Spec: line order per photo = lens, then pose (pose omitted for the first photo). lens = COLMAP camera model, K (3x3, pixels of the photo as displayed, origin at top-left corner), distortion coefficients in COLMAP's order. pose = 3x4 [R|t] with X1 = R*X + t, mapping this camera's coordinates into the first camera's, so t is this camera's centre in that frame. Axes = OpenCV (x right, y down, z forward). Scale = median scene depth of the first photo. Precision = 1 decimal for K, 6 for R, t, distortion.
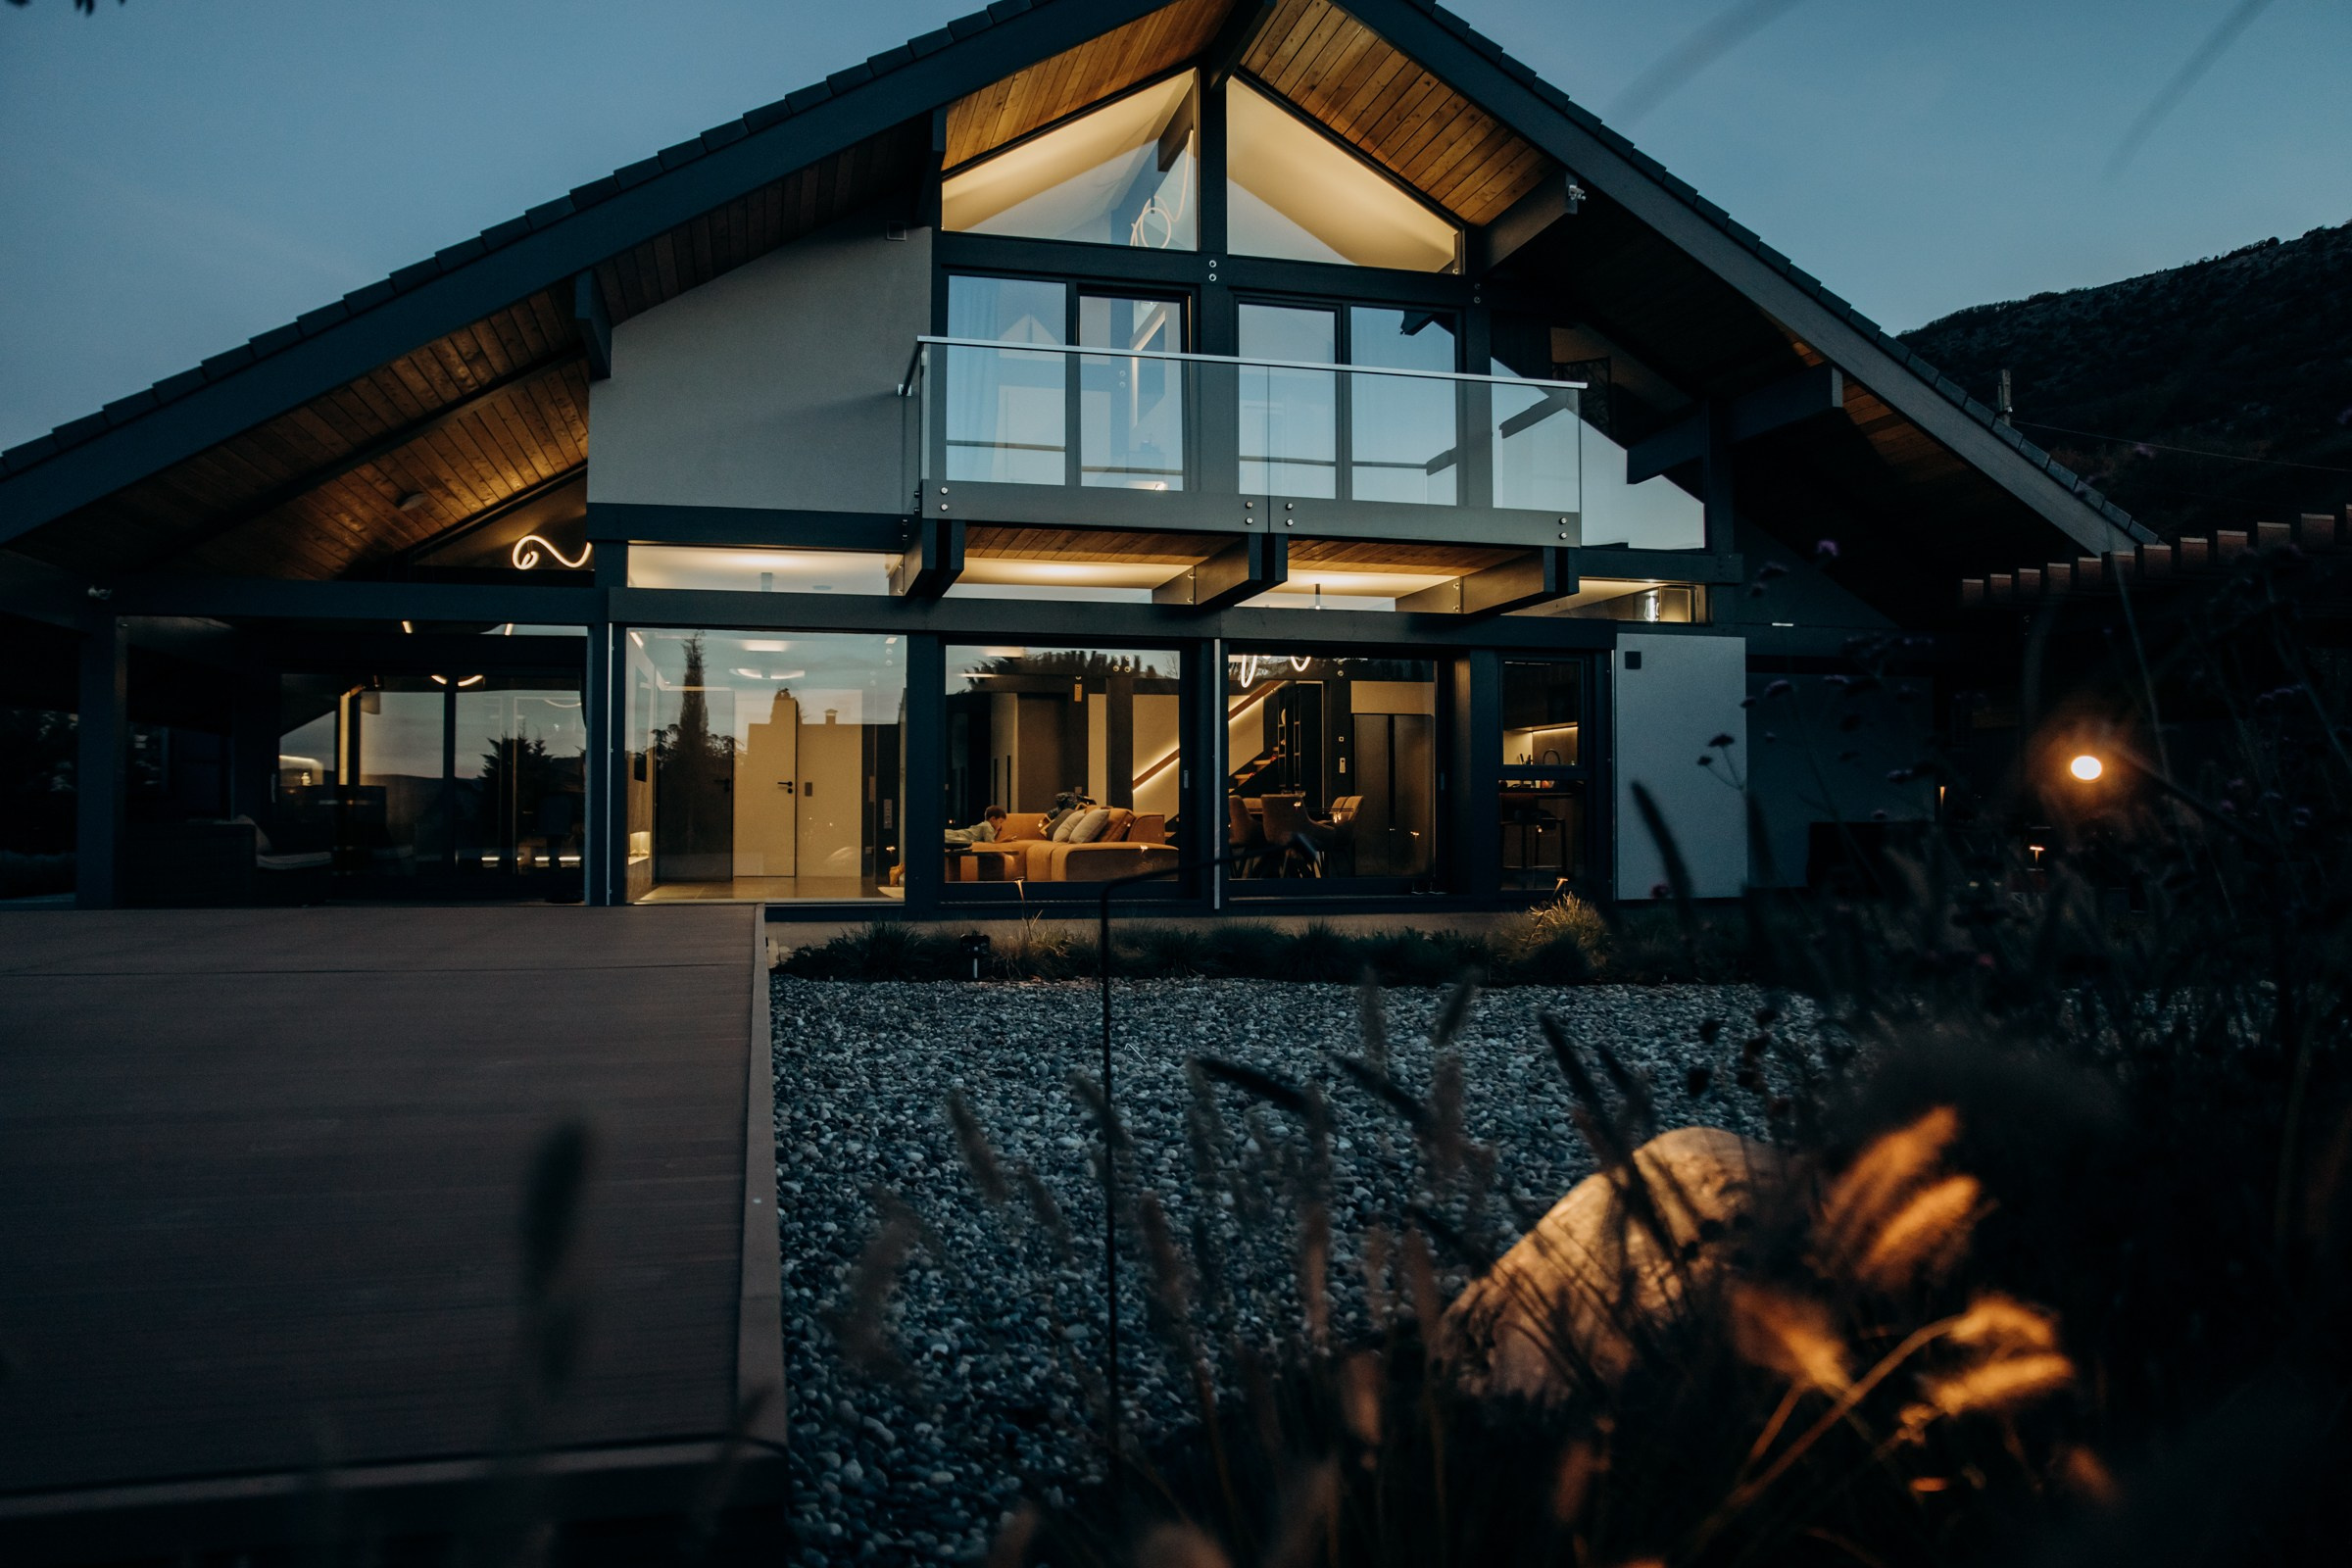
lens RADIAL K [[1698.2, 0, 1186.9], [0, 1698.2, 793.1], [0, 0, 1]] dist [-0.092738, 0.049474]
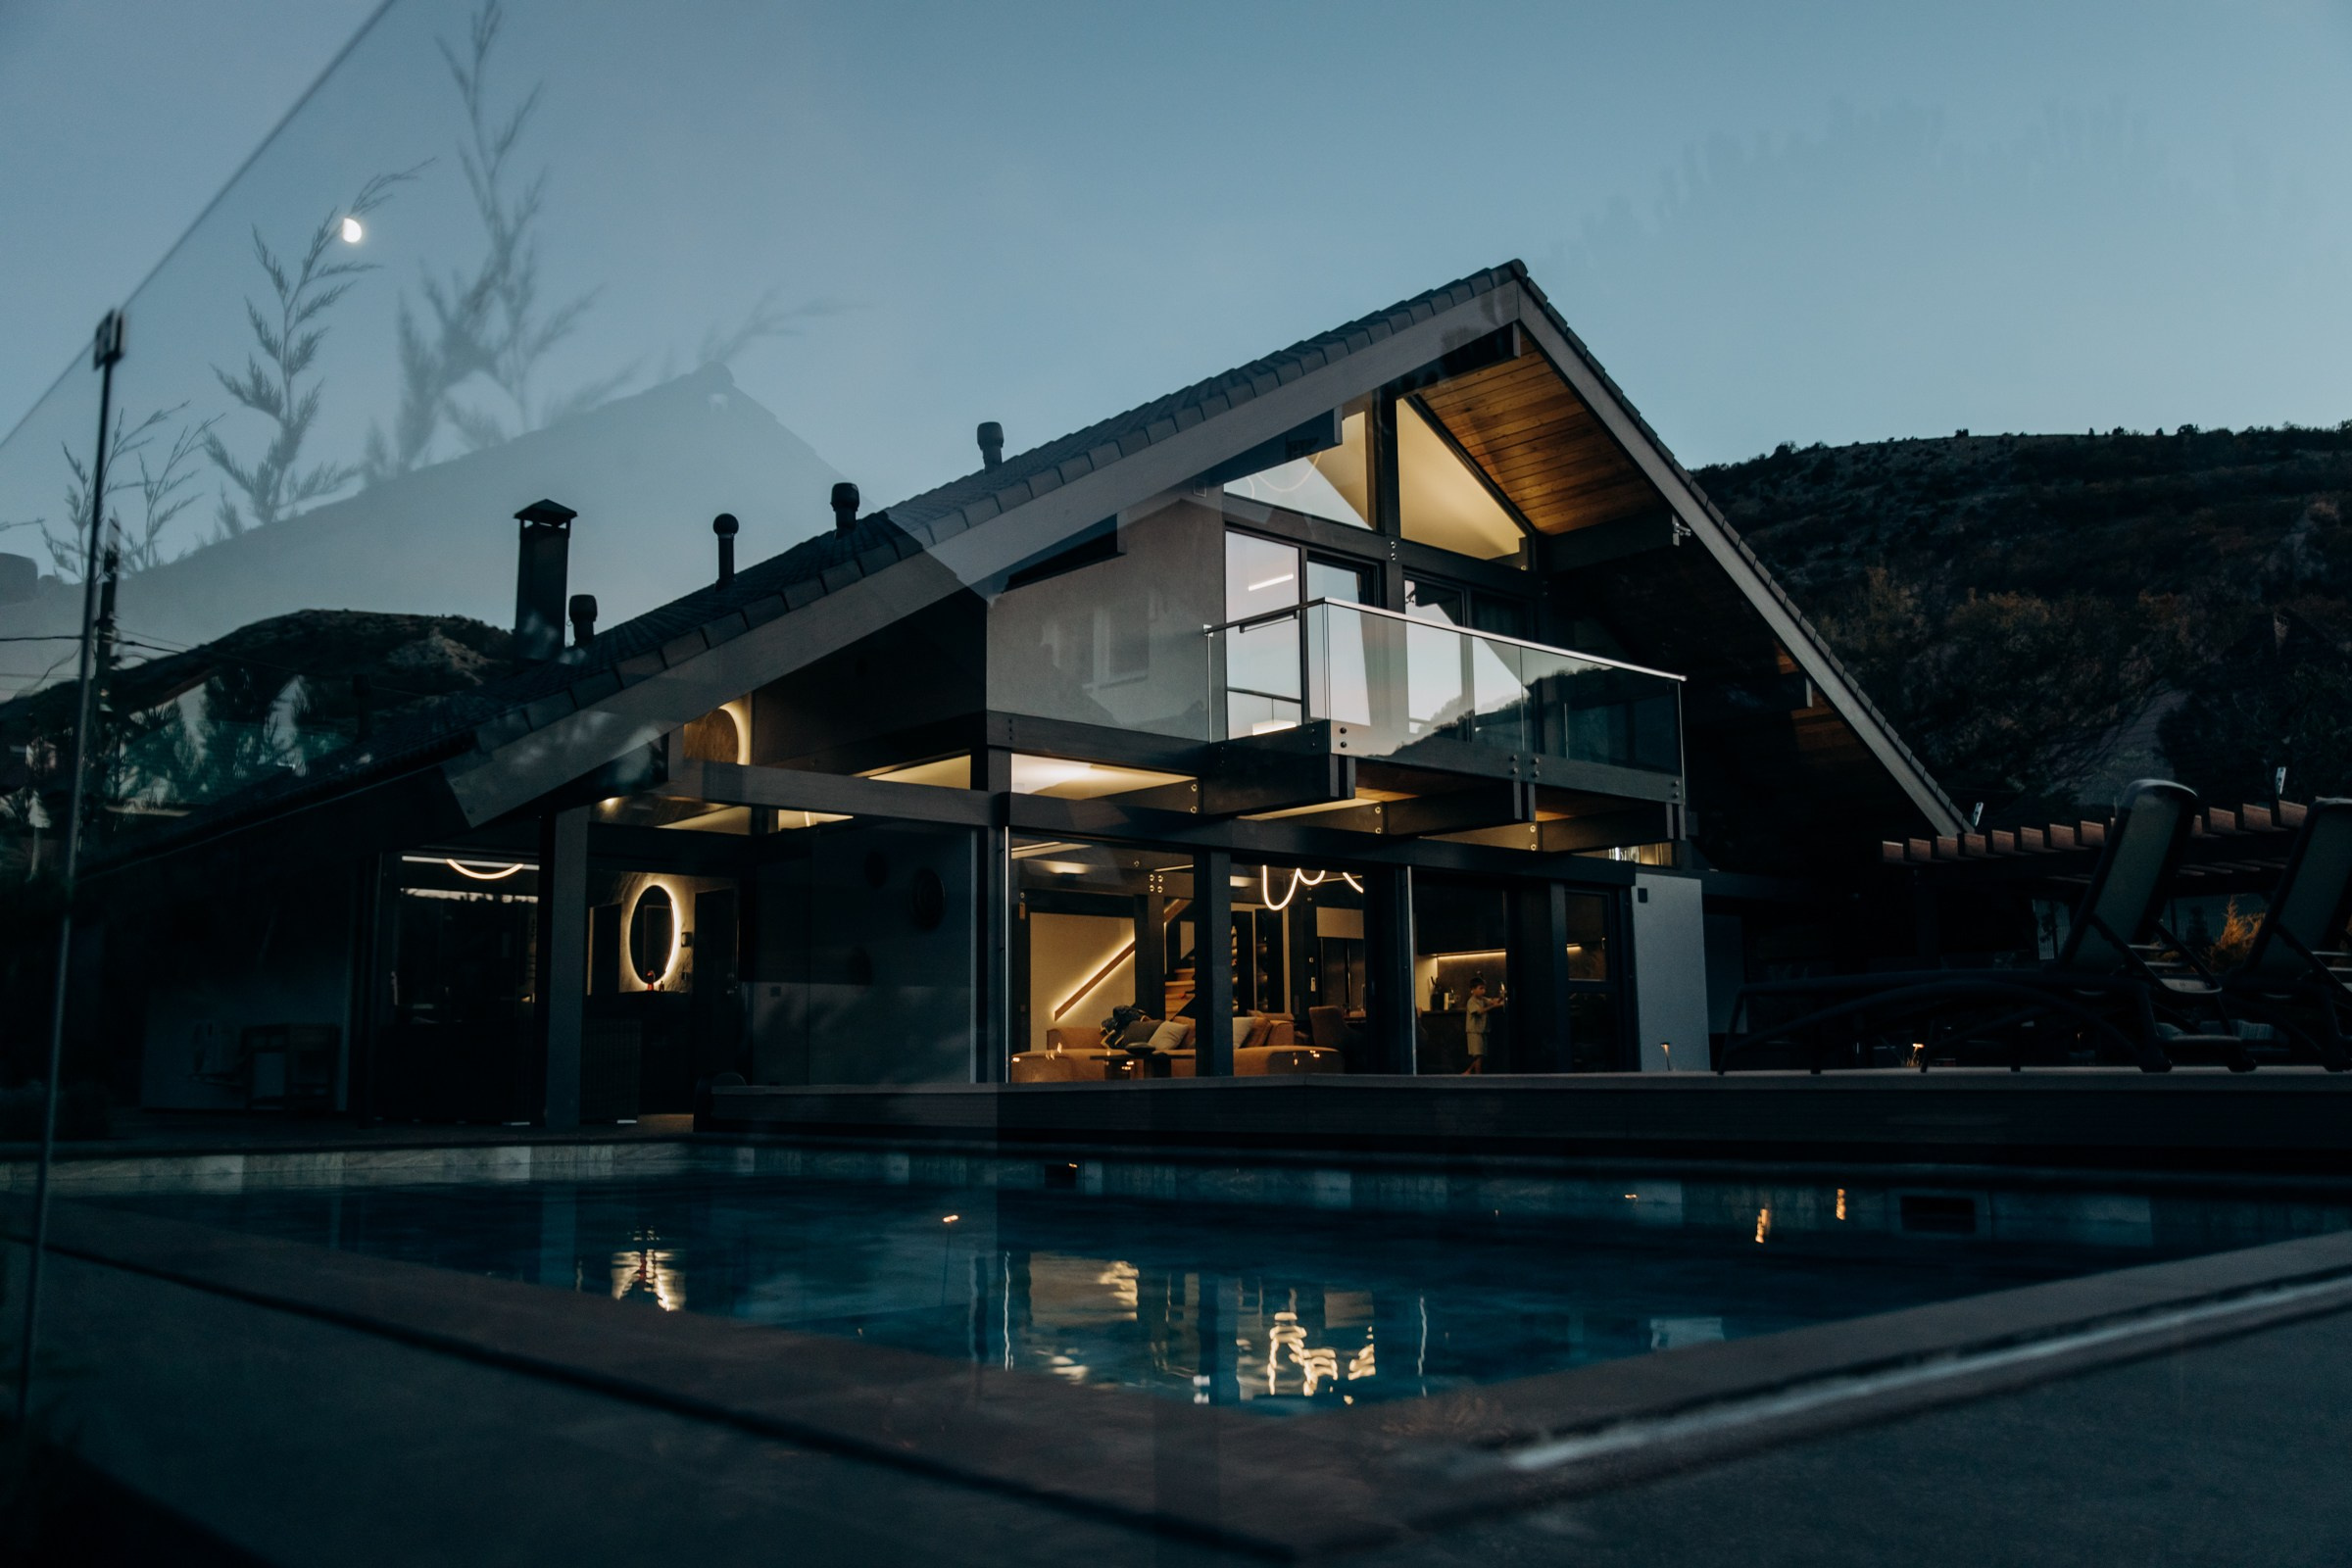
lens RADIAL K [[1926.9, 0, 1180.2], [0, 1926.9, 782.5], [0, 0, 1]] dist [-0.047850, 0.020658]
pose [[0.891845, 0.061470, 0.448146, -0.701912], [0.001114, 0.990422, -0.138069, 0.033843], [-0.452340, 0.123635, 0.883234, -0.094815]]
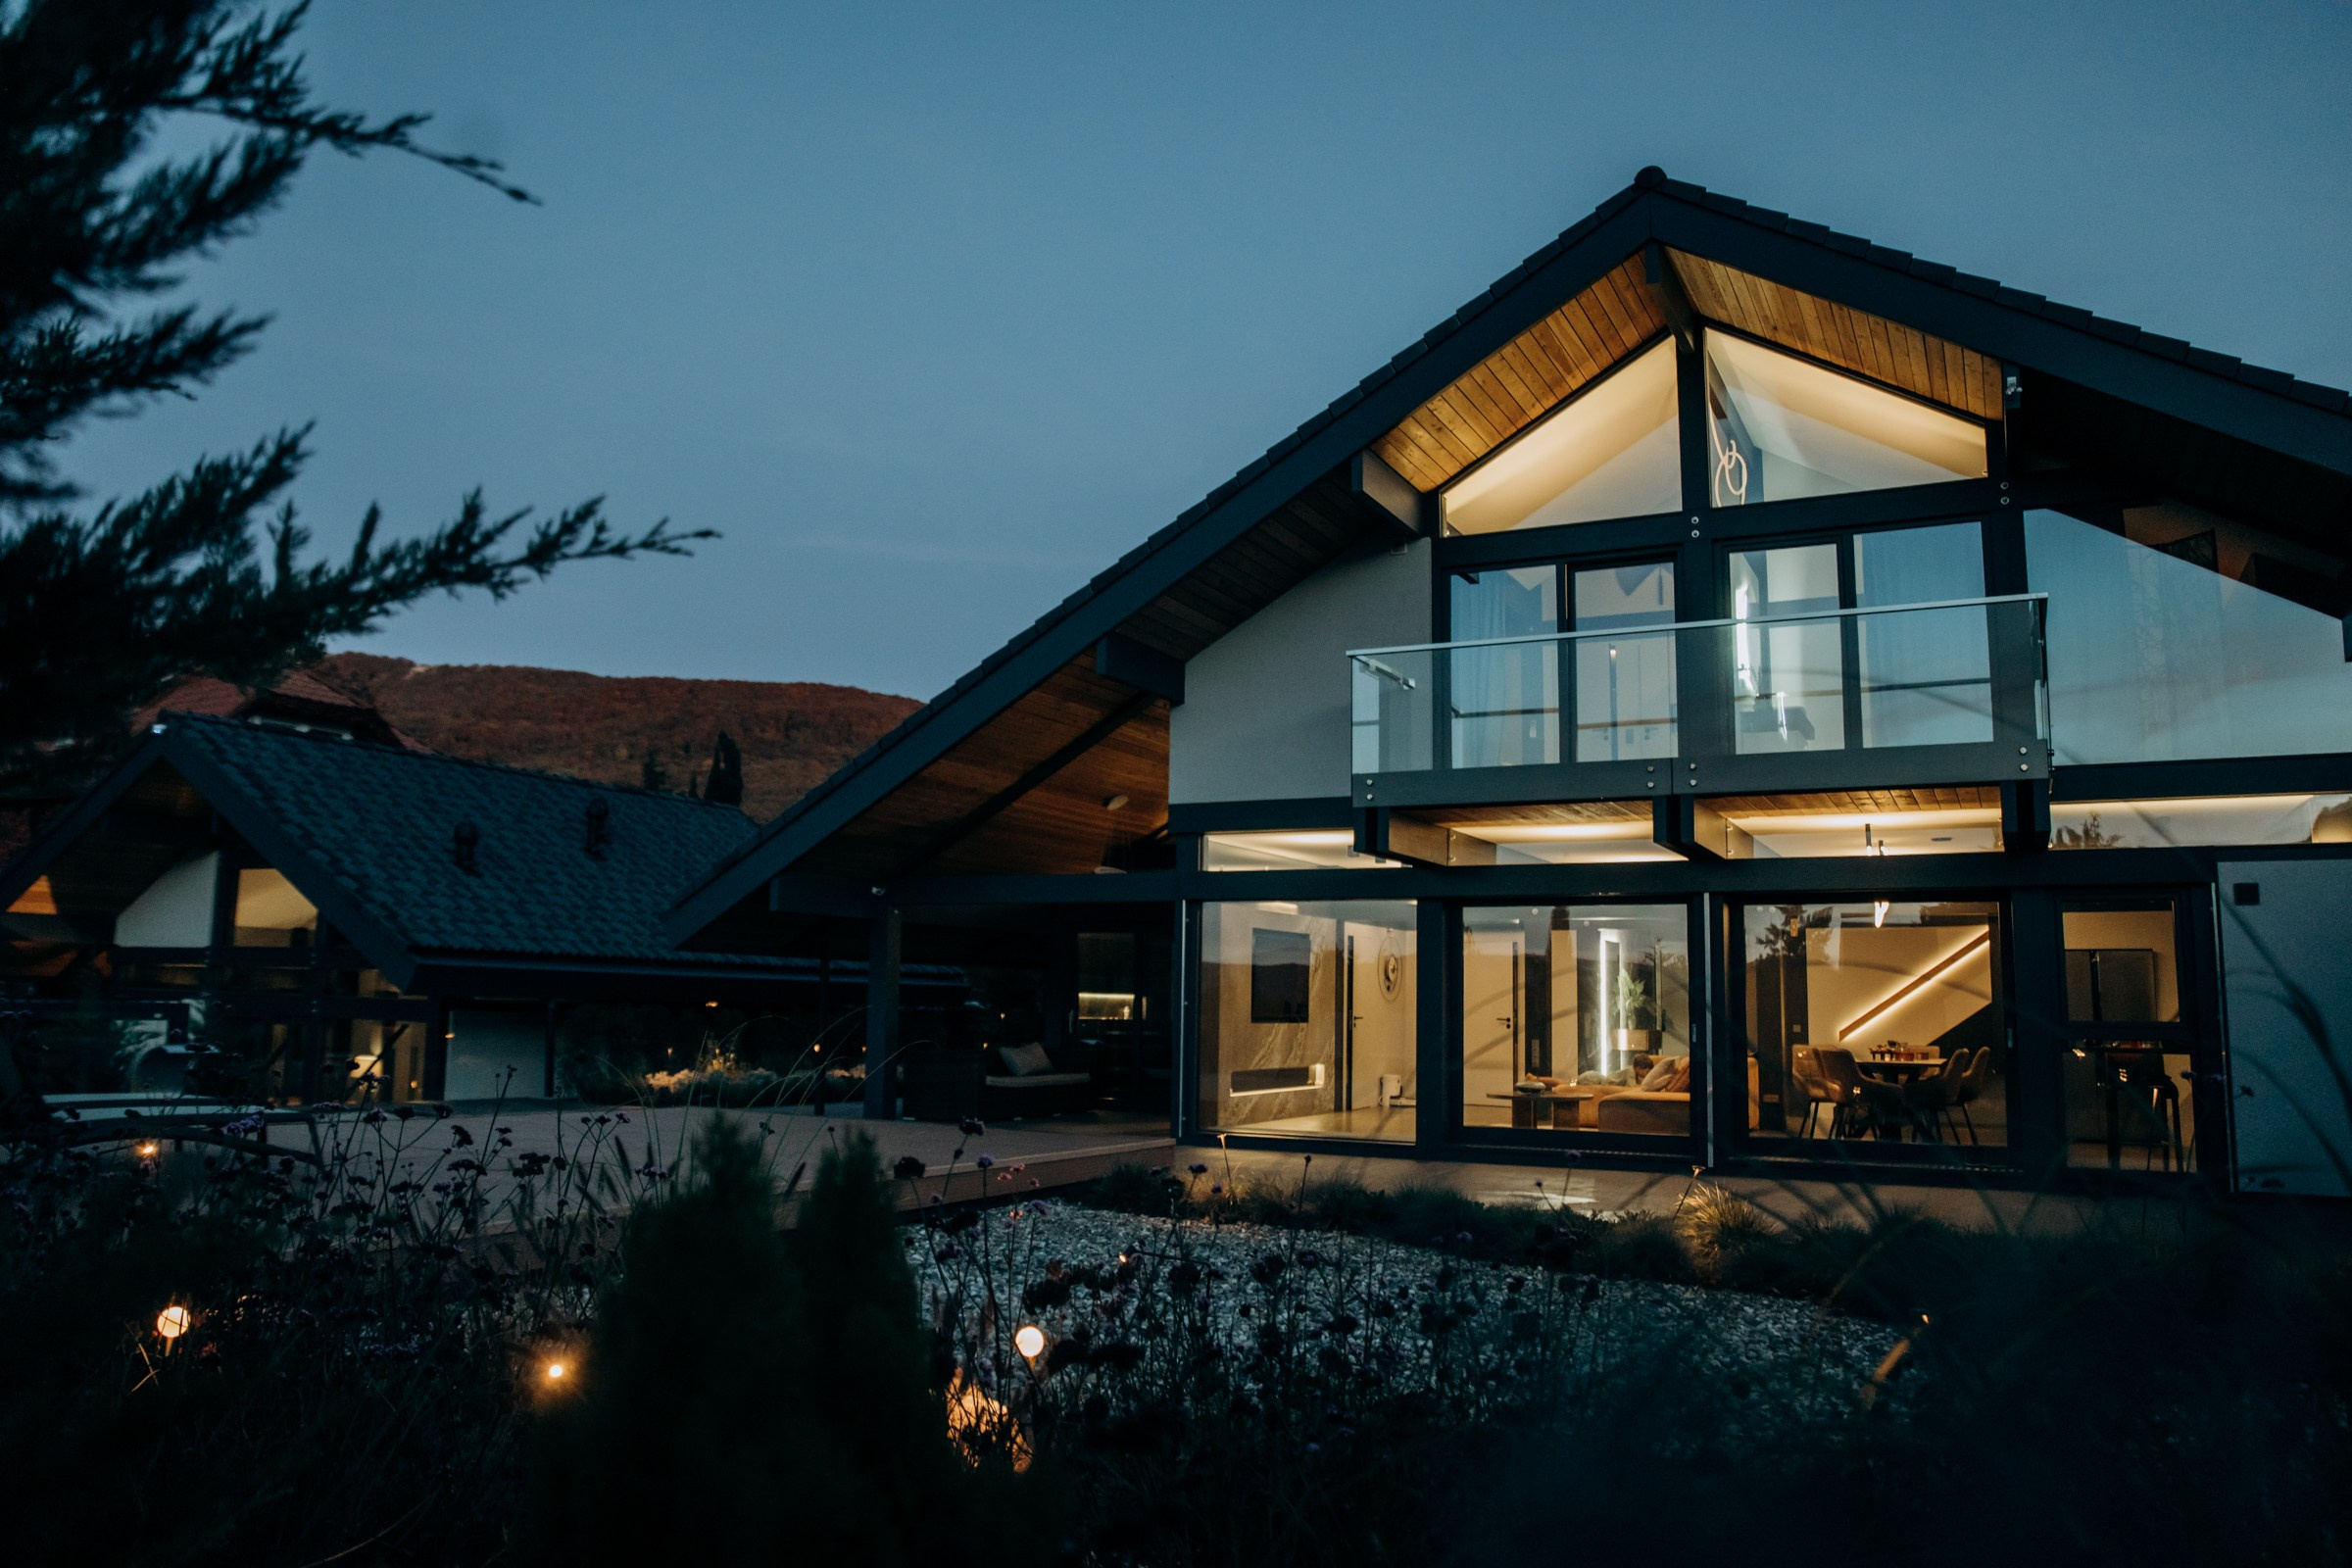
lens RADIAL K [[1698.2, 0, 1161.2], [0, 1698.2, 760.4], [0, 0, 1]] dist [-0.092738, 0.049474]
pose [[0.735511, -0.080610, -0.672700, 0.443510], [-0.007291, 0.991897, -0.126832, -0.040377], [0.677473, 0.098191, 0.728964, 0.059025]]
